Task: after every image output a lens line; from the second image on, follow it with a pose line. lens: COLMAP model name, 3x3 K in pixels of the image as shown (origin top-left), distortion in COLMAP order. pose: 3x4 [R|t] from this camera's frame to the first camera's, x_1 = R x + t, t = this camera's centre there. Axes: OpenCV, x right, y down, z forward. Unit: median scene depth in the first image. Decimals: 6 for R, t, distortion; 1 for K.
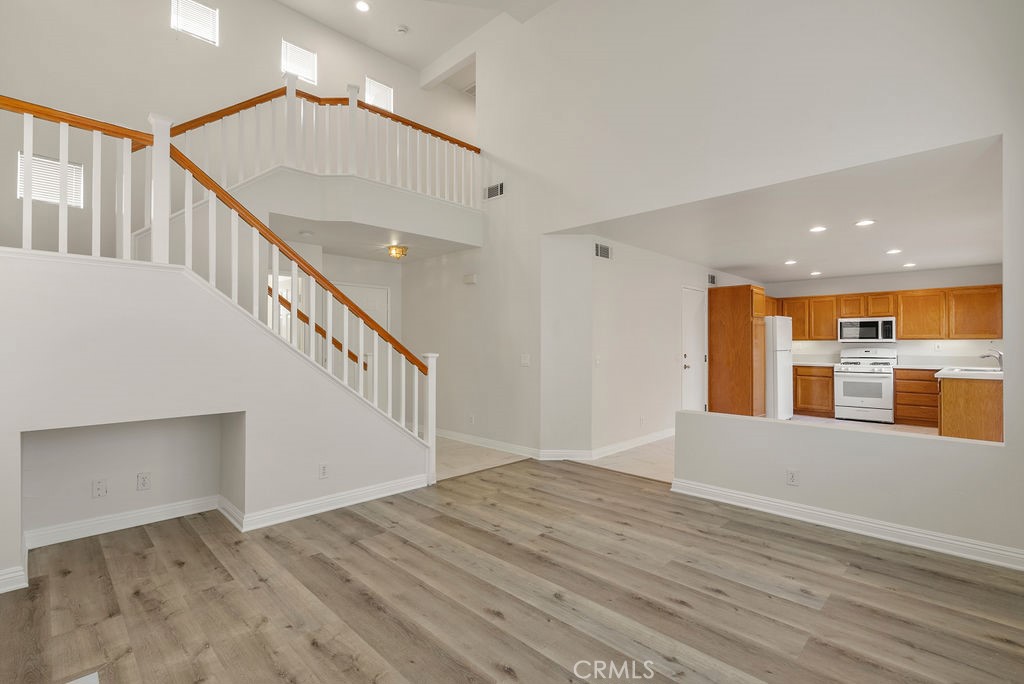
lens RADIAL K [[470.8, 0, 512.9], [0, 470.8, 342.3], [0, 0, 1]] dist [-0.005829, 0.003386]
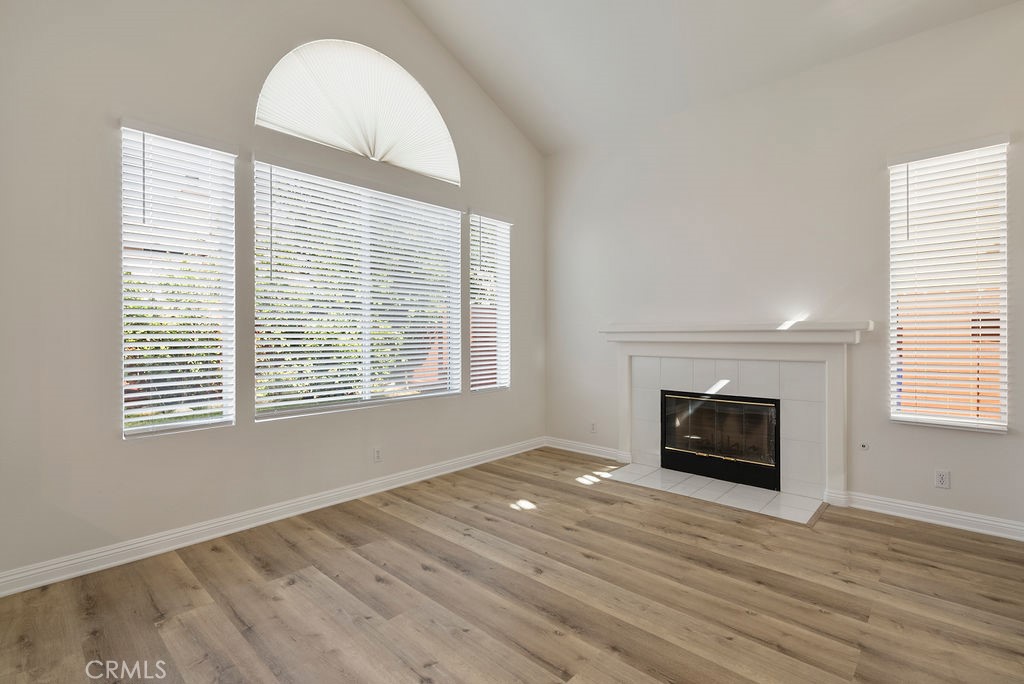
lens RADIAL K [[470.8, 0, 511.3], [0, 470.8, 333.4], [0, 0, 1]] dist [-0.005829, 0.003386]
pose [[-0.999391, 0.002376, -0.034813, 0.103586], [0.002689, 0.999957, -0.008924, 0.006418], [0.034790, -0.009012, -0.999354, 1.102937]]
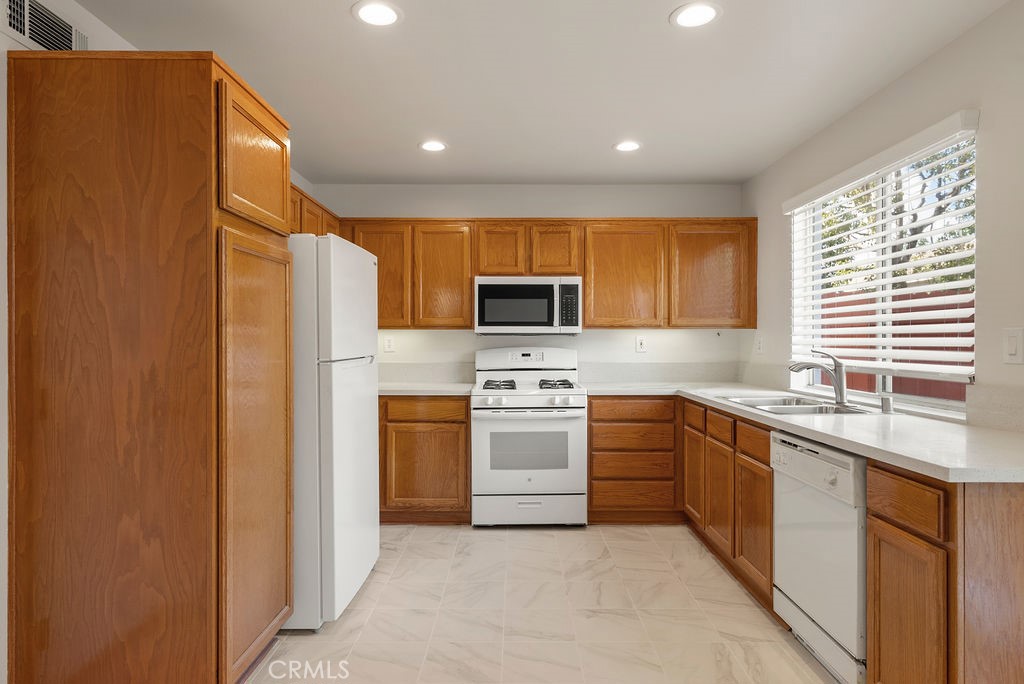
lens RADIAL K [[589.3, 0, 513.5], [0, 589.3, 343.7], [0, 0, 1]] dist [0.005076, 0.002133]
pose [[0.711901, -0.003939, 0.702269, 0.656614], [-0.002464, 0.999964, 0.008106, 0.008271], [-0.702275, -0.007502, 0.711866, 1.128729]]
